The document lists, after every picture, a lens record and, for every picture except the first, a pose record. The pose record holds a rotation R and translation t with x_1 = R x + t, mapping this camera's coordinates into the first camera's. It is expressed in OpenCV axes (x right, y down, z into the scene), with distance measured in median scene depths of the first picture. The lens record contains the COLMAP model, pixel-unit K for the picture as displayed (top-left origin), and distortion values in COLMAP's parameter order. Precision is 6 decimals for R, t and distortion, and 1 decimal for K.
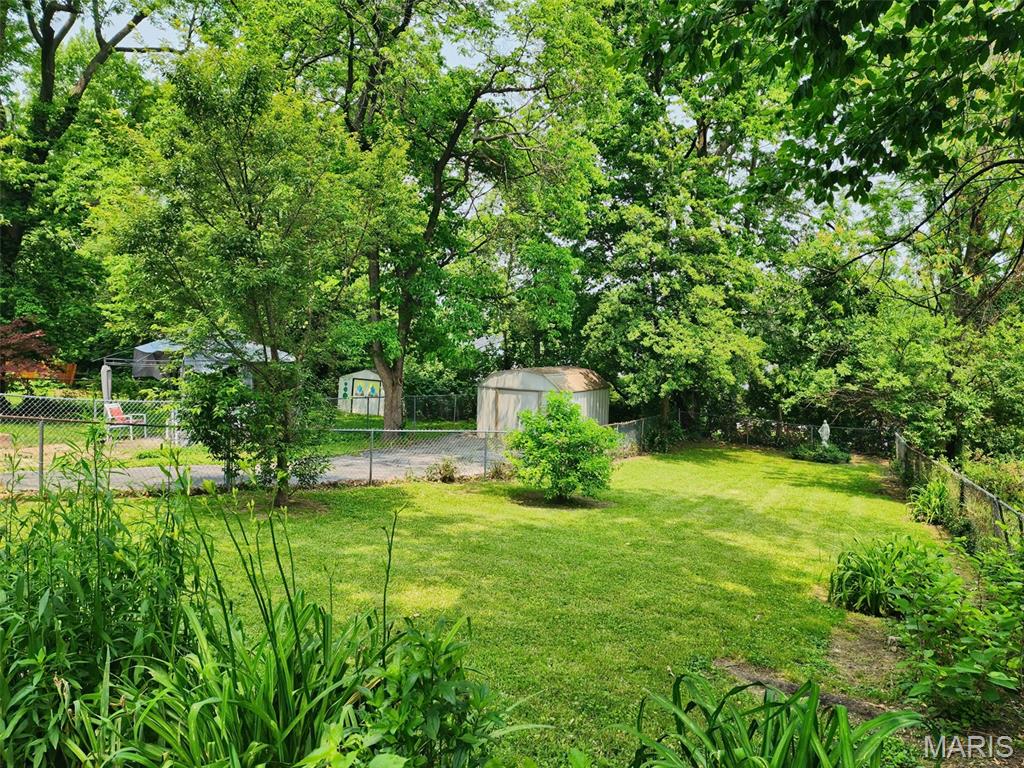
lens RADIAL K [[694.1, 0, 511.9], [0, 694.1, 384.1], [0, 0, 1]] dist [-0.000054, -0.000171]
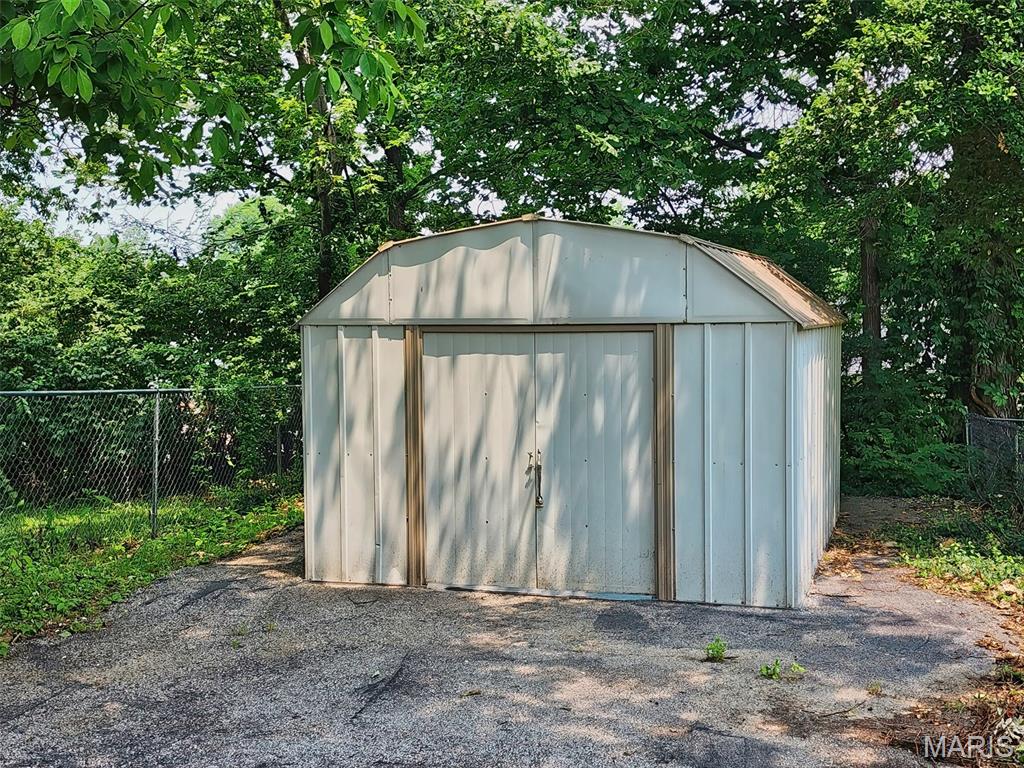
lens RADIAL K [[694.1, 0, 511.8], [0, 694.1, 384.3], [0, 0, 1]] dist [-0.000054, -0.000171]
pose [[0.903986, -0.082857, 0.419456, -0.076351], [0.072989, 0.996548, 0.039551, 0.015397], [-0.421286, -0.005137, 0.906914, 0.803558]]
